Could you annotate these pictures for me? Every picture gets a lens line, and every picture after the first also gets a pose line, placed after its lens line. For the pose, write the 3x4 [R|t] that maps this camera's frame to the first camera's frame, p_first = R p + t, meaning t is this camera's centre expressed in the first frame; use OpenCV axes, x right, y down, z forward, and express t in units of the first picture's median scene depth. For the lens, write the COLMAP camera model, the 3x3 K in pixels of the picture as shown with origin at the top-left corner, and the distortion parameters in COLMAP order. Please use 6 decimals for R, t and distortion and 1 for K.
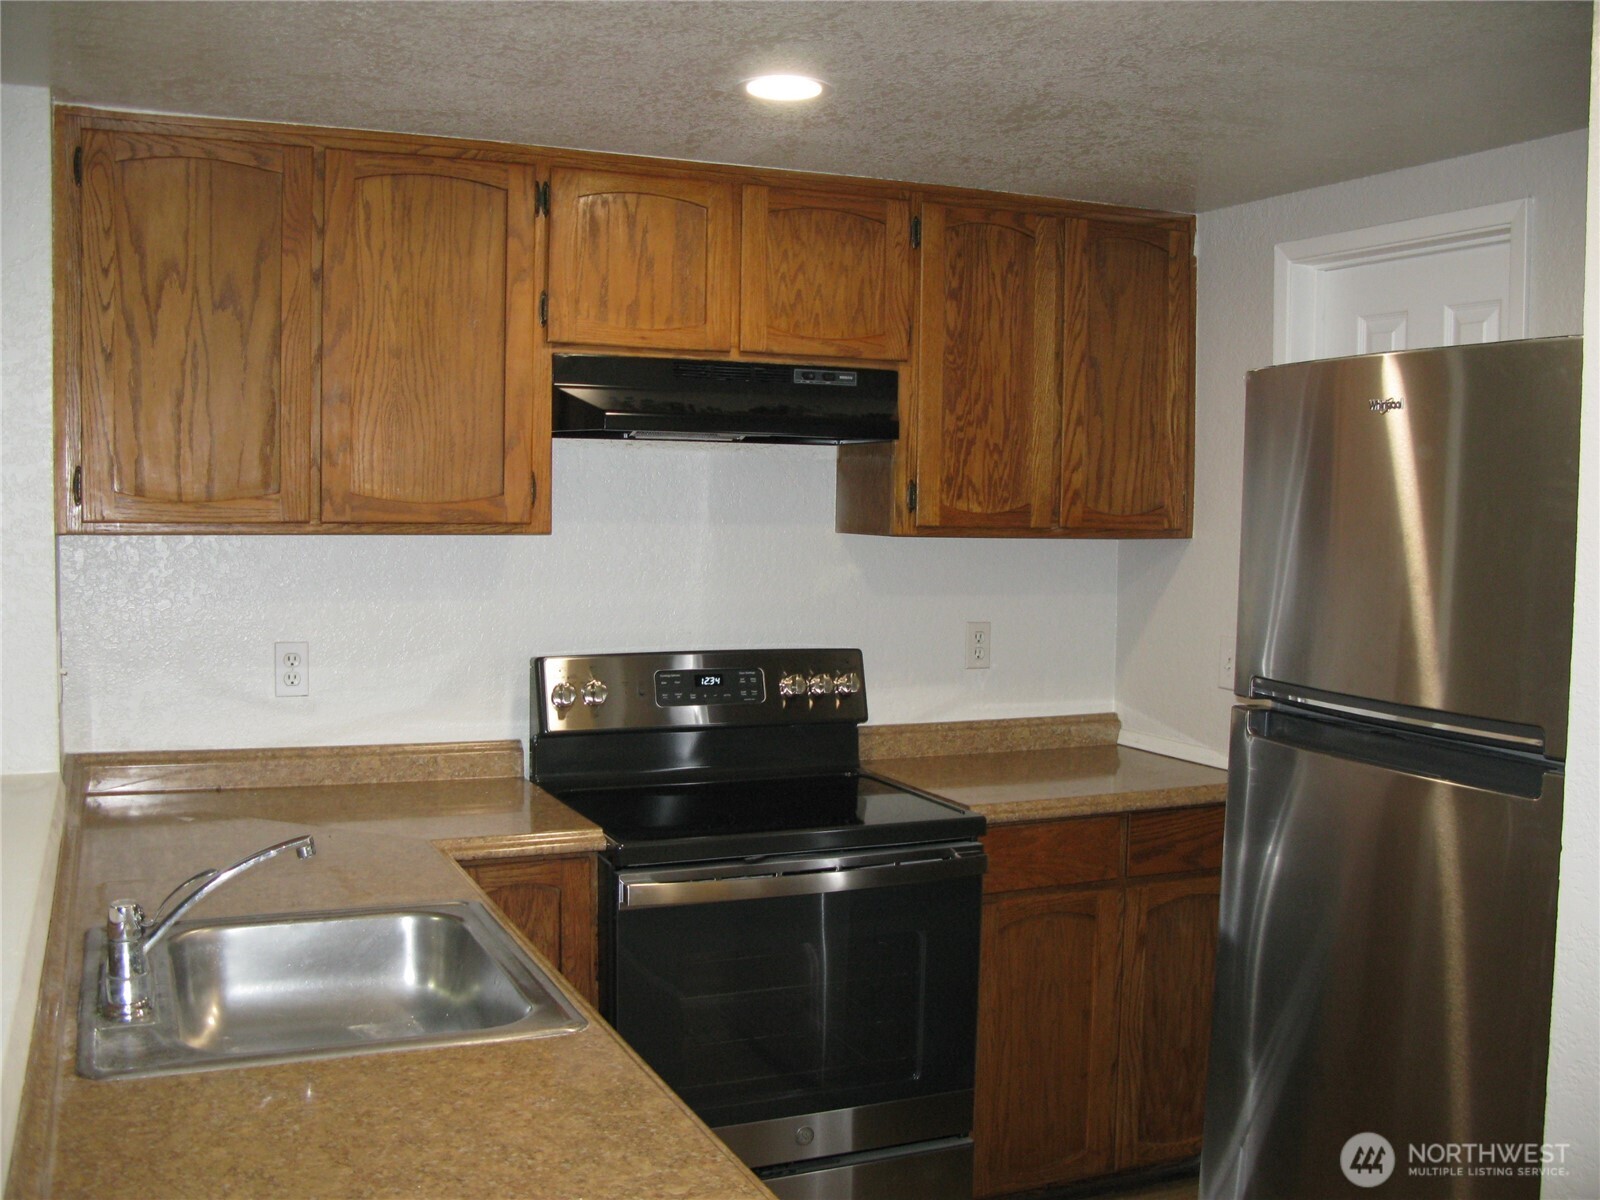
lens RADIAL K [[1598.5, 0, 800.0], [0, 1598.5, 600.0], [0, 0, 1]] dist [-0.213791, 0.256229]
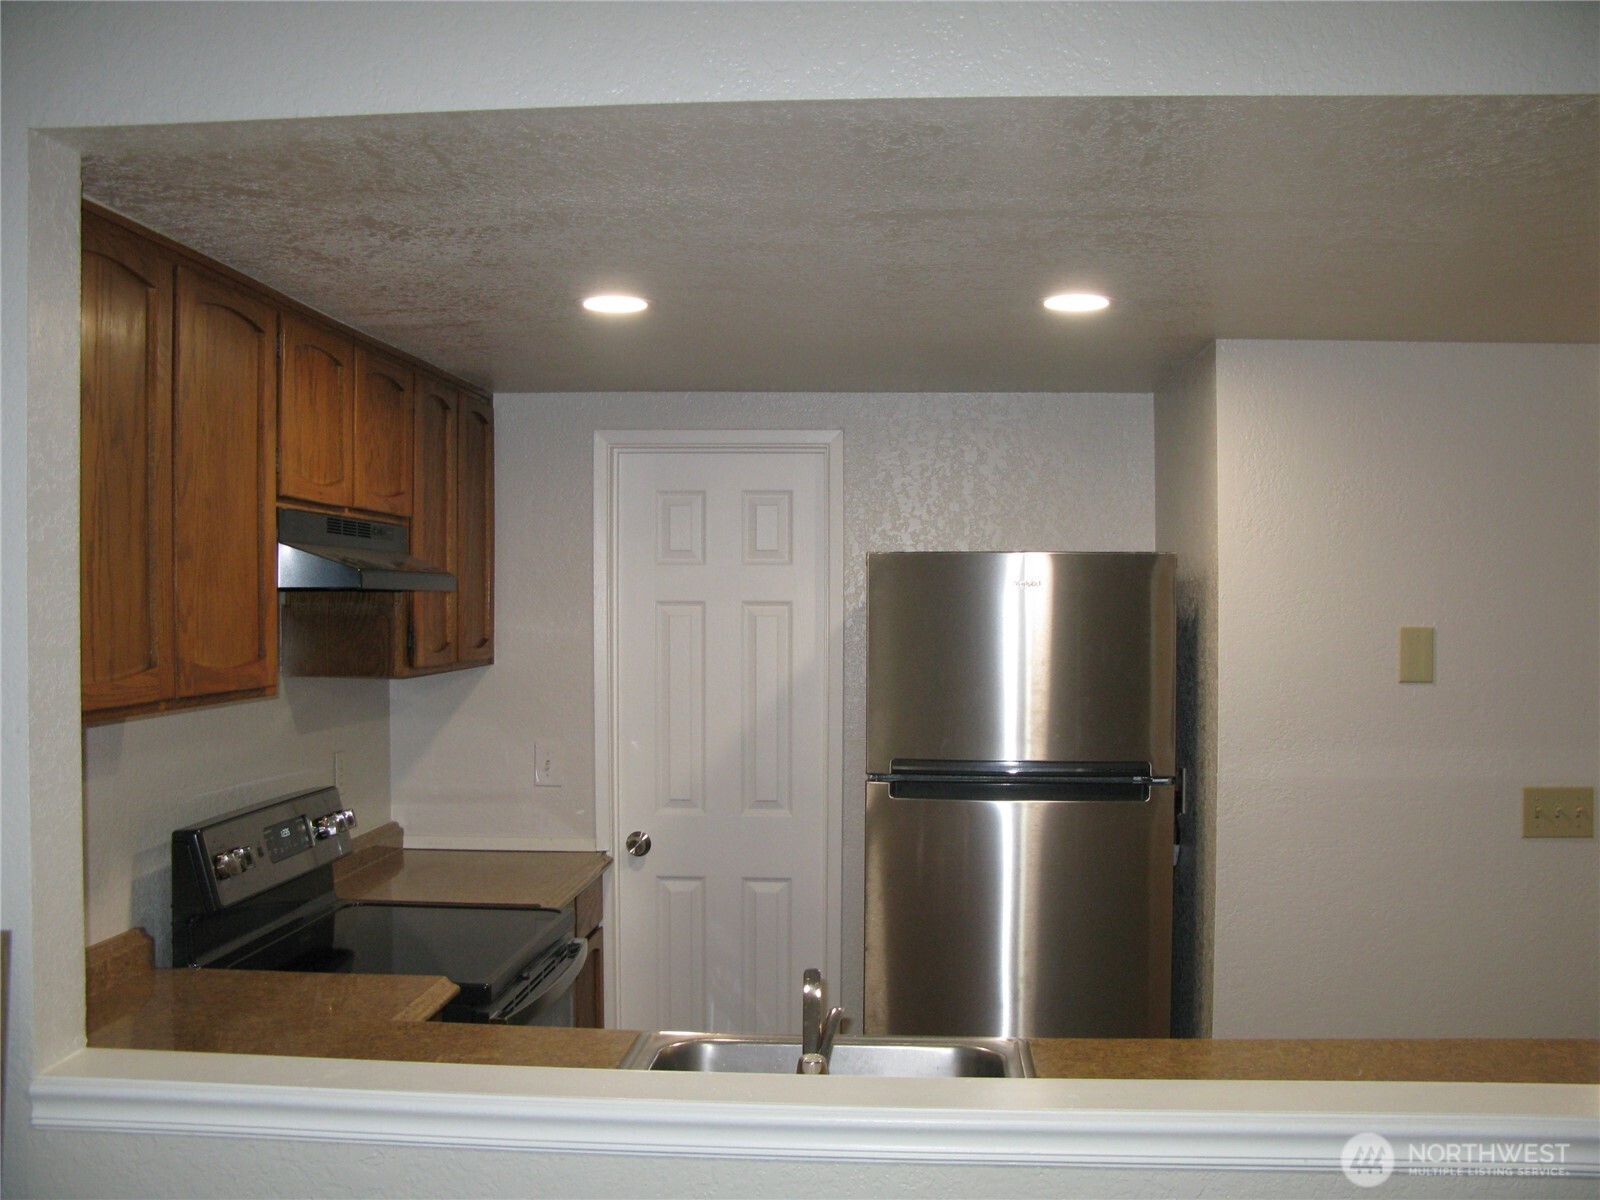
lens RADIAL K [[1592.5, 0, 800.0], [0, 1592.5, 600.0], [0, 0, 1]] dist [-0.147145, 0.016049]
pose [[0.469316, -0.014462, 0.882912, -0.796937], [0.060649, 0.998033, -0.015891, -0.061546], [-0.880945, 0.061006, 0.469270, 0.261715]]
